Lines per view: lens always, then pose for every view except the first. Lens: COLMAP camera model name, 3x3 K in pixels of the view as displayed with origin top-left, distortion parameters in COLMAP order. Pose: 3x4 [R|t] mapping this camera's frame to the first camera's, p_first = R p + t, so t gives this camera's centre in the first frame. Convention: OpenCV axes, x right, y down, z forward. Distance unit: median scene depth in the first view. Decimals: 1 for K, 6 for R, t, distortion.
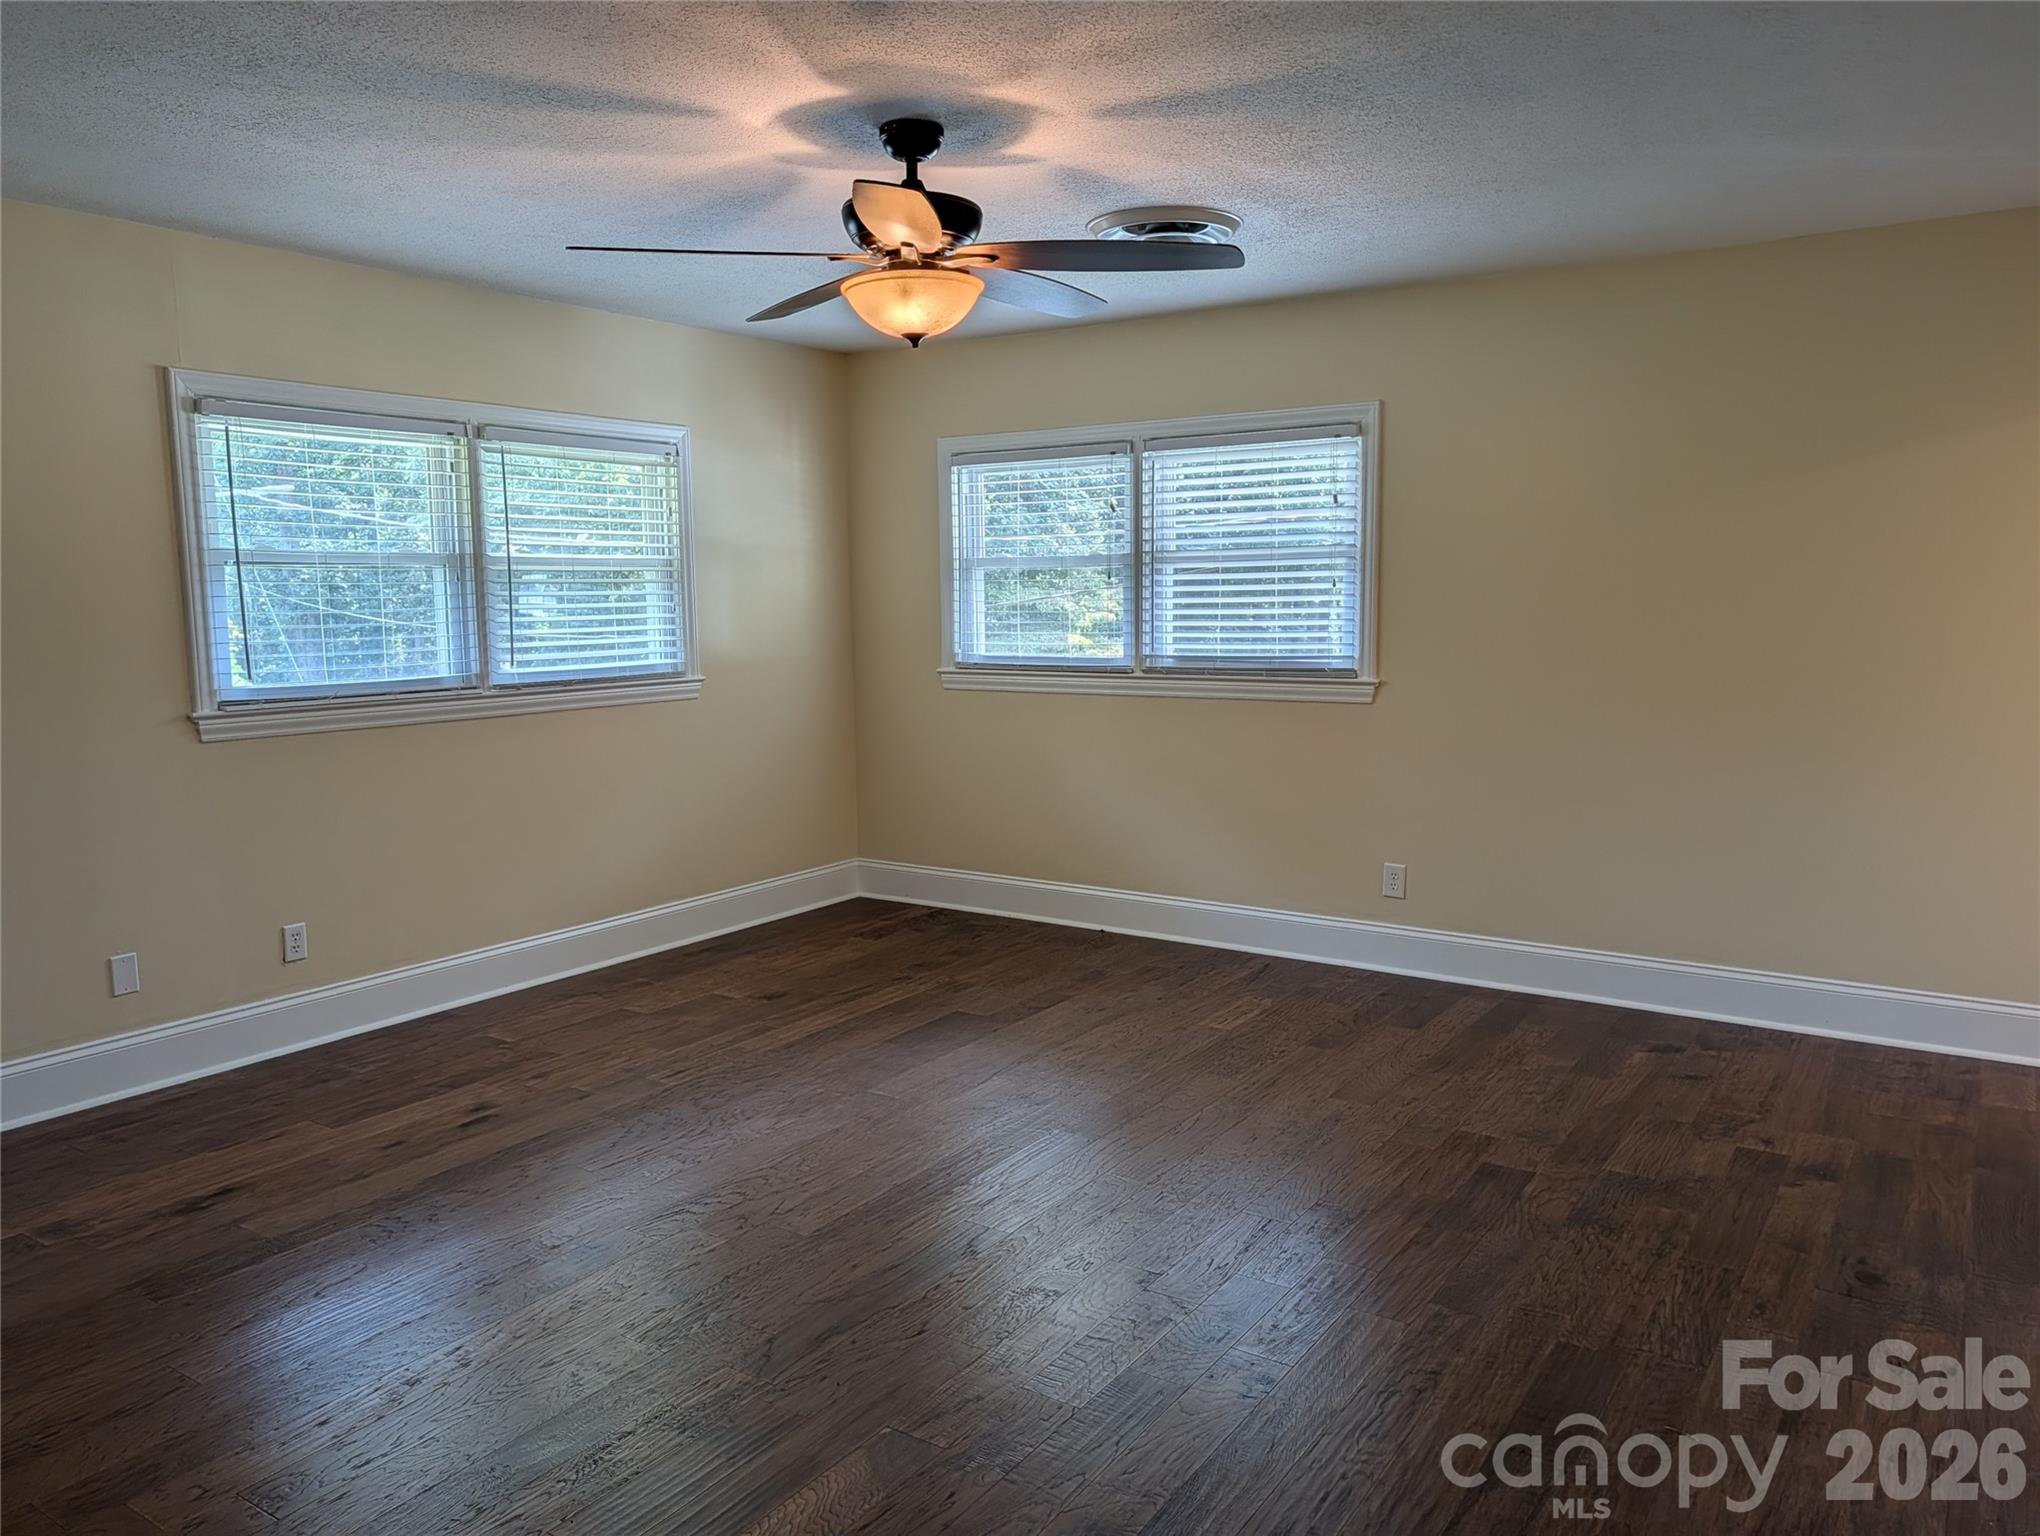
lens RADIAL K [[1474.6, 0, 1012.2], [0, 1474.6, 765.2], [0, 0, 1]] dist [0.011494, -0.006488]
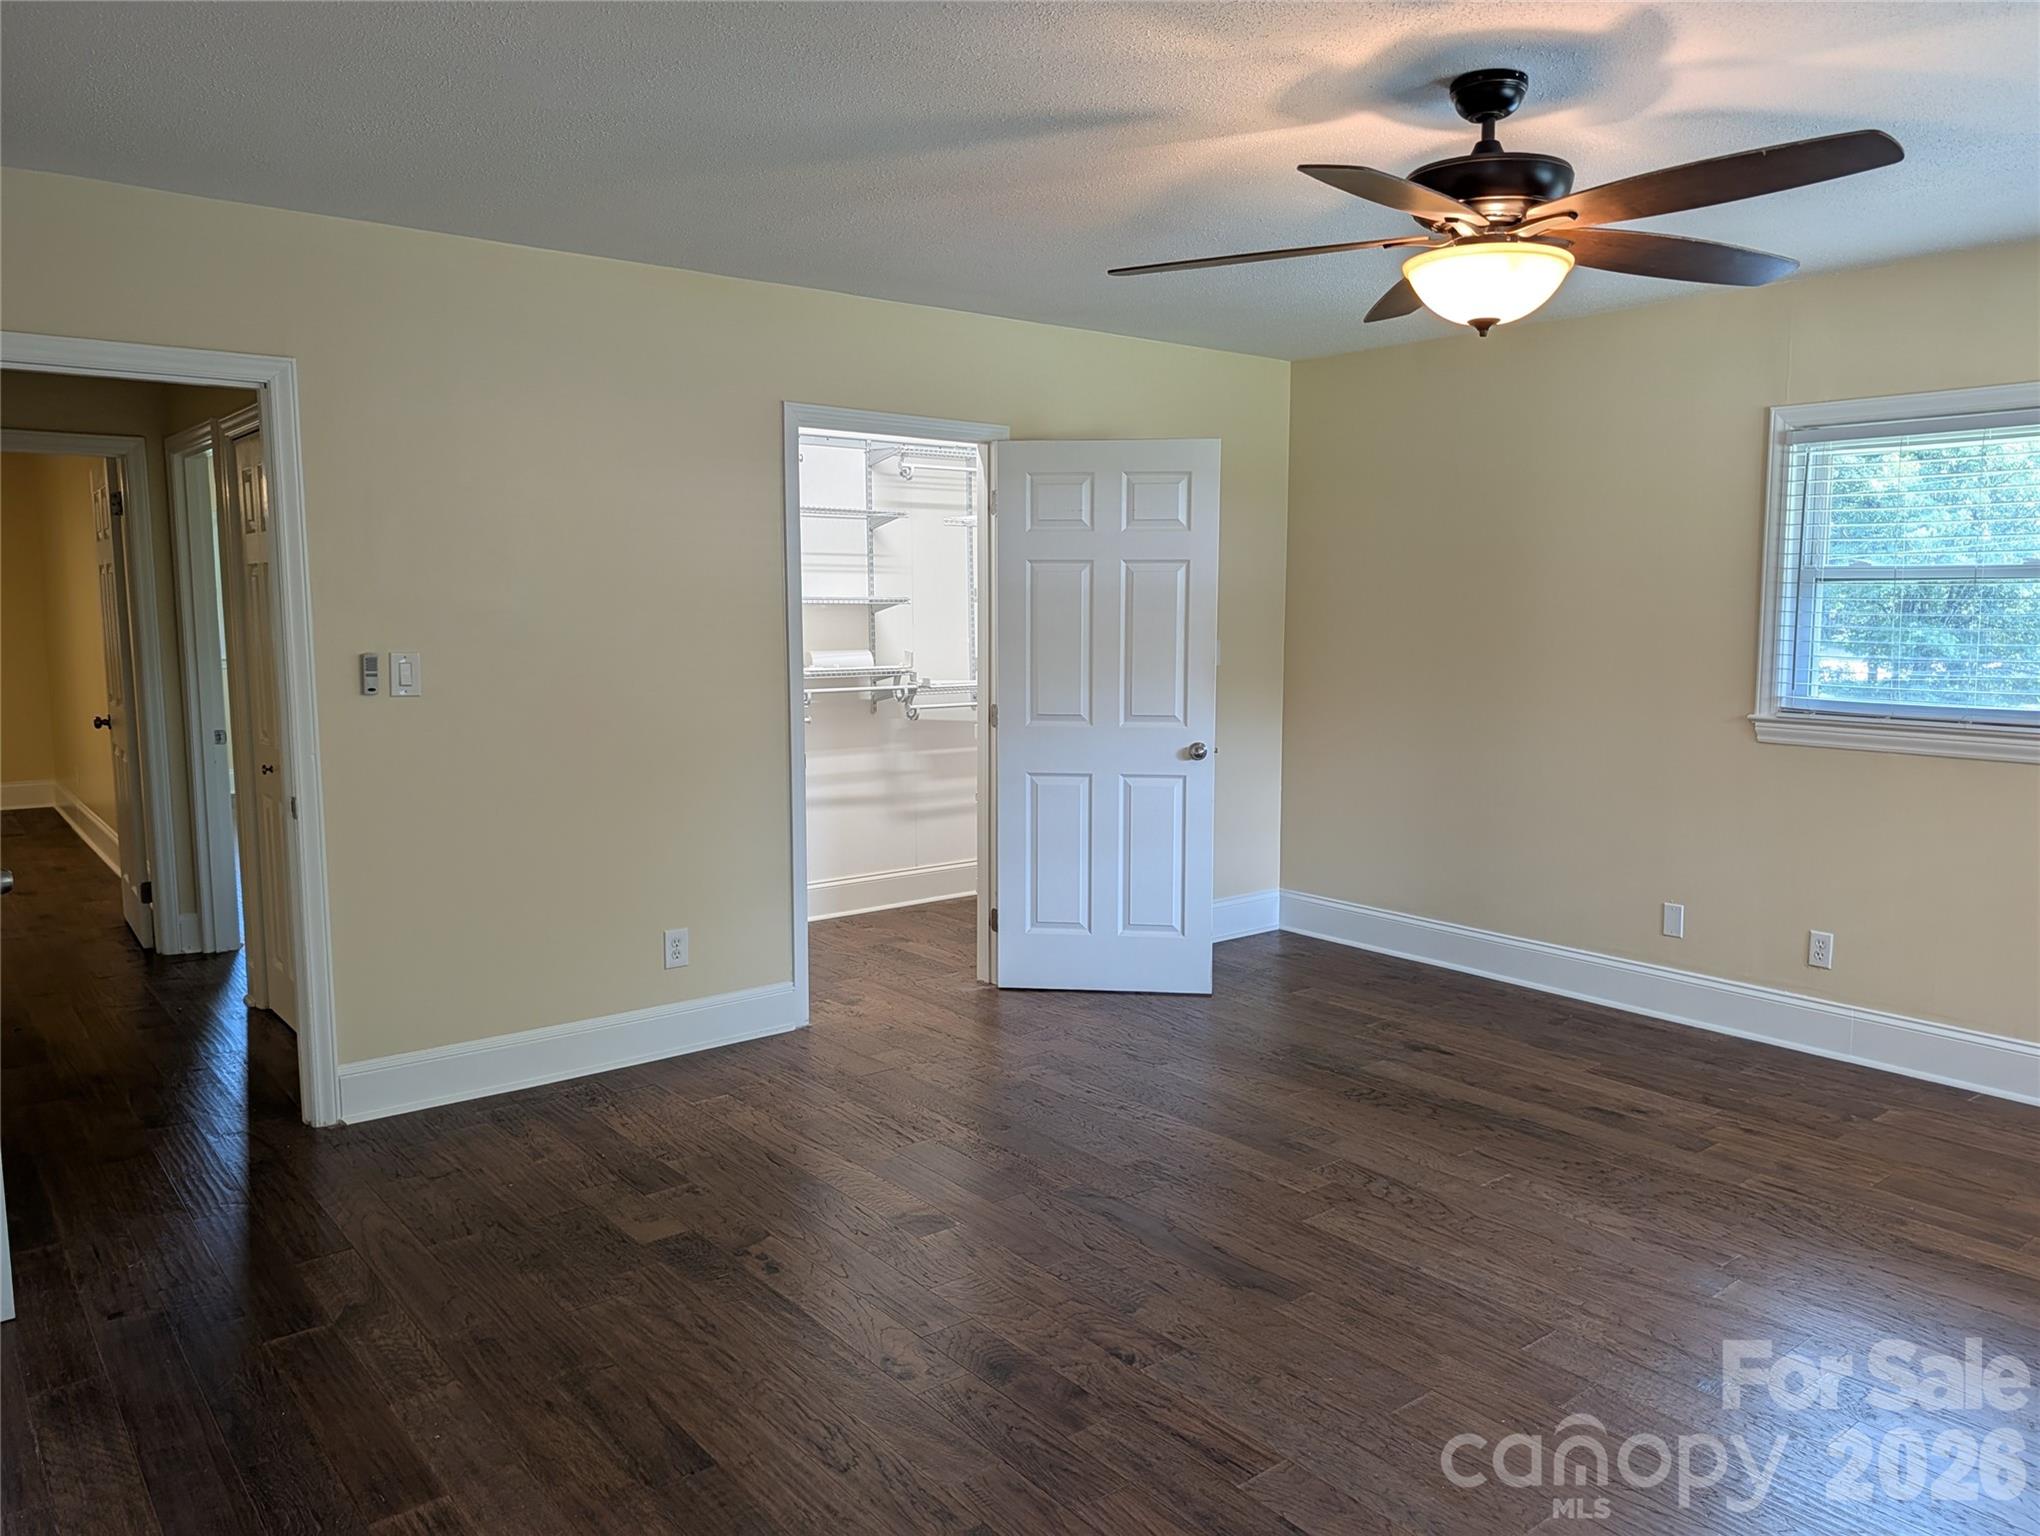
lens RADIAL K [[1461.0, 0, 1059.2], [0, 1461.0, 778.8], [0, 0, 1]] dist [-0.003459, -0.002661]
pose [[-0.276697, 0.128613, -0.952312, 0.665921], [-0.112932, 0.979784, 0.165136, -0.113464], [0.954298, 0.153239, -0.256579, 0.805557]]
